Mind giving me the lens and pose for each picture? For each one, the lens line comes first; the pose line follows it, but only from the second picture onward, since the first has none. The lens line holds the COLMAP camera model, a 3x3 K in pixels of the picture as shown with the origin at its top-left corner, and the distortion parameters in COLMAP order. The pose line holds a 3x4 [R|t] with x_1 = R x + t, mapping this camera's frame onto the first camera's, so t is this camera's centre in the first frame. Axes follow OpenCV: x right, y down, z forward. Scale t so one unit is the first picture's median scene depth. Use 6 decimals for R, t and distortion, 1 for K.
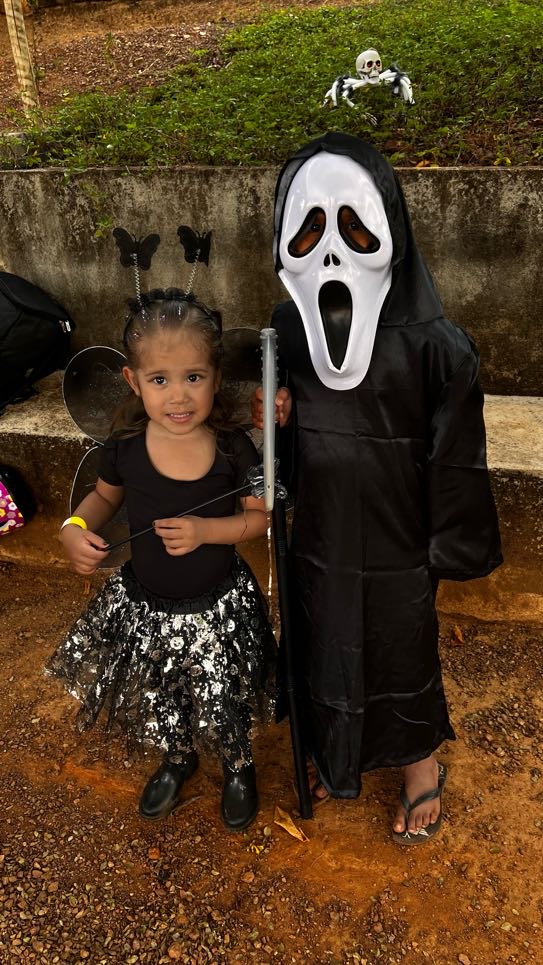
lens RADIAL K [[731.9, 0, 279.4], [0, 731.9, 487.5], [0, 0, 1]] dist [0.046124, -0.058465]
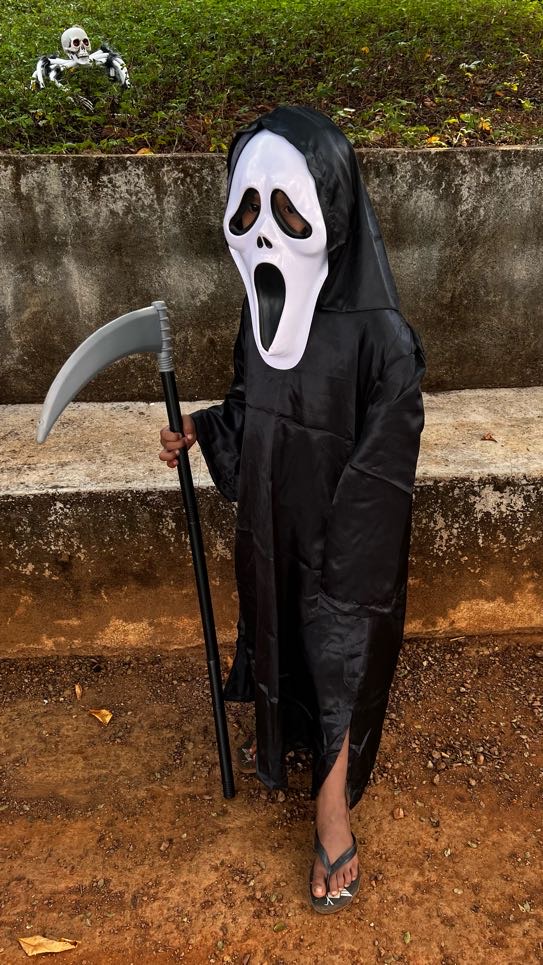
lens RADIAL K [[731.9, 0, 270.4], [0, 731.9, 487.2], [0, 0, 1]] dist [0.046124, -0.058465]
pose [[0.960508, -0.120934, 0.250597, 0.085127], [0.119145, 0.992625, 0.022357, -0.034794], [-0.251453, 0.008383, 0.967833, 0.099517]]
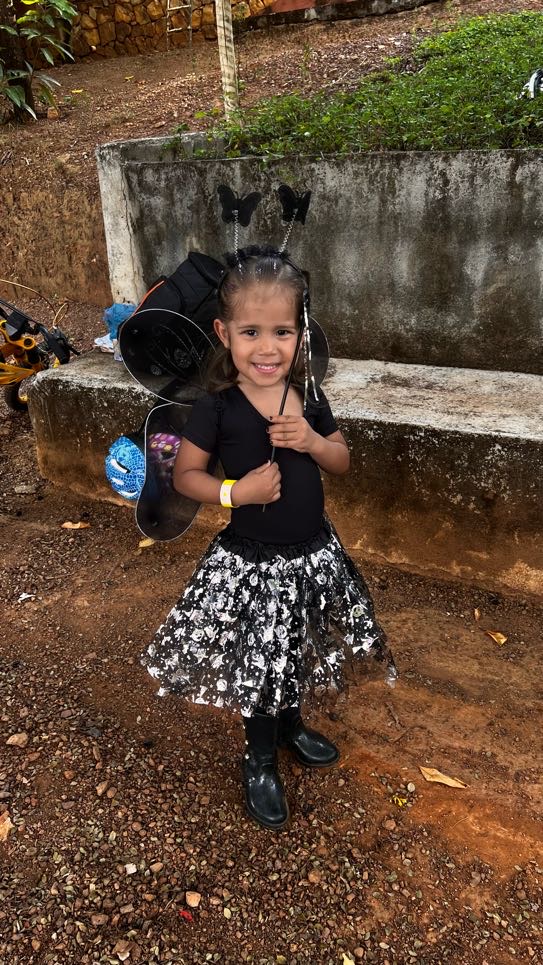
lens RADIAL K [[731.9, 0, 279.6], [0, 731.9, 488.7], [0, 0, 1]] dist [0.046124, -0.058465]
pose [[0.975673, 0.082131, -0.203267, -0.014650], [-0.086737, 0.996135, -0.013844, 0.064686], [0.201344, 0.031138, 0.979026, -0.022017]]
